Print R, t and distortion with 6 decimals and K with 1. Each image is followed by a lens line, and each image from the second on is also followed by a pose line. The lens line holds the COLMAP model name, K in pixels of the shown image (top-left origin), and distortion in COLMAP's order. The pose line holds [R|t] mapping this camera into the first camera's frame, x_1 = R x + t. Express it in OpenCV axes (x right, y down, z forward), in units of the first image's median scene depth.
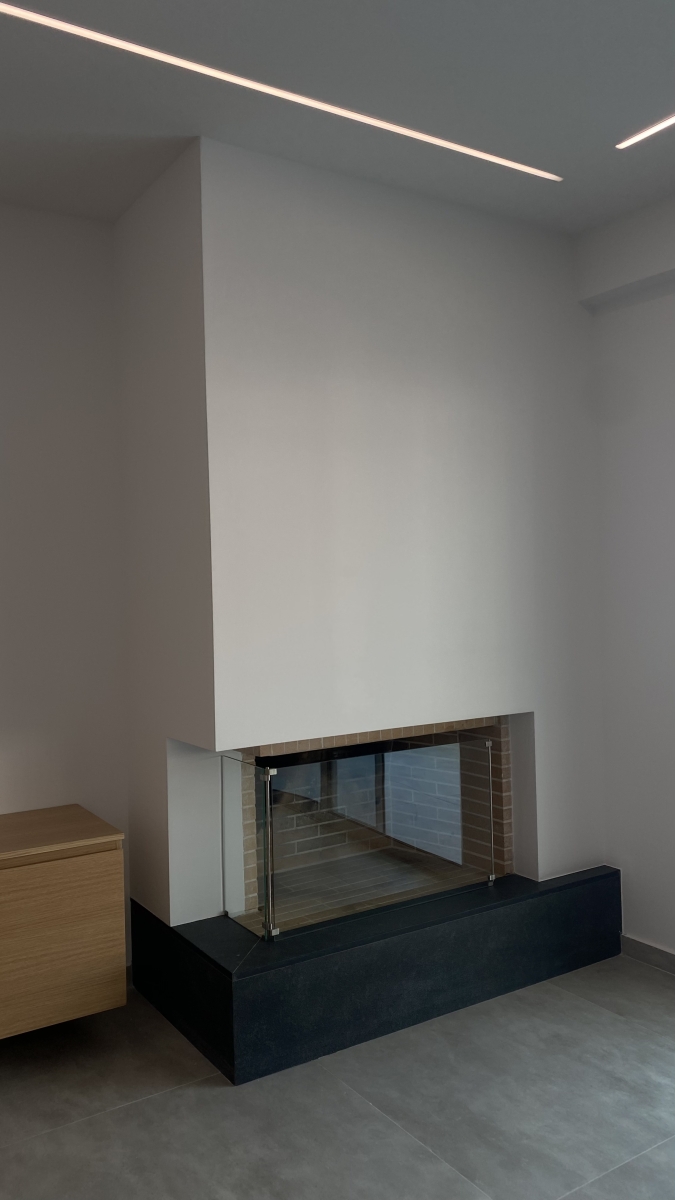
lens RADIAL K [[919.5, 0, 337.5], [0, 919.5, 600.0], [0, 0, 1]] dist [-0.003735, -0.002347]
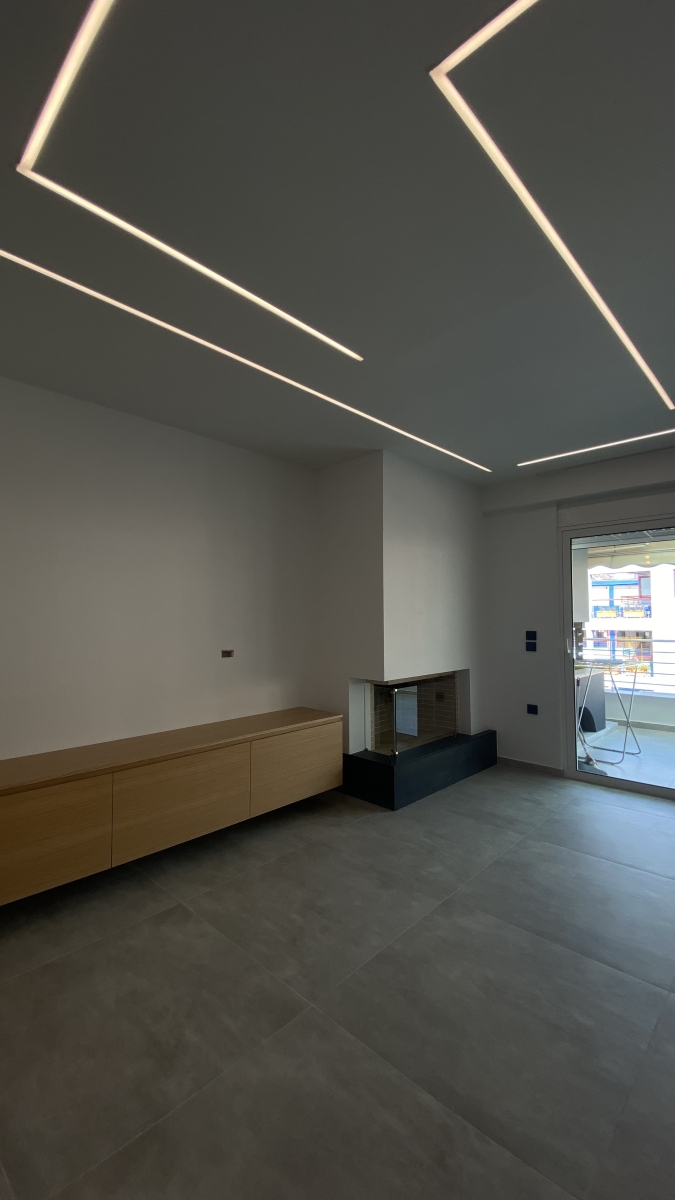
lens RADIAL K [[481.7, 0, 341.3], [0, 481.7, 600.3], [0, 0, 1]] dist [0.032172, -0.030466]
pose [[0.972365, 0.029392, 0.231608, -0.512706], [-0.016236, 0.998155, -0.058508, 0.016424], [-0.232901, 0.053131, 0.971048, -0.277545]]
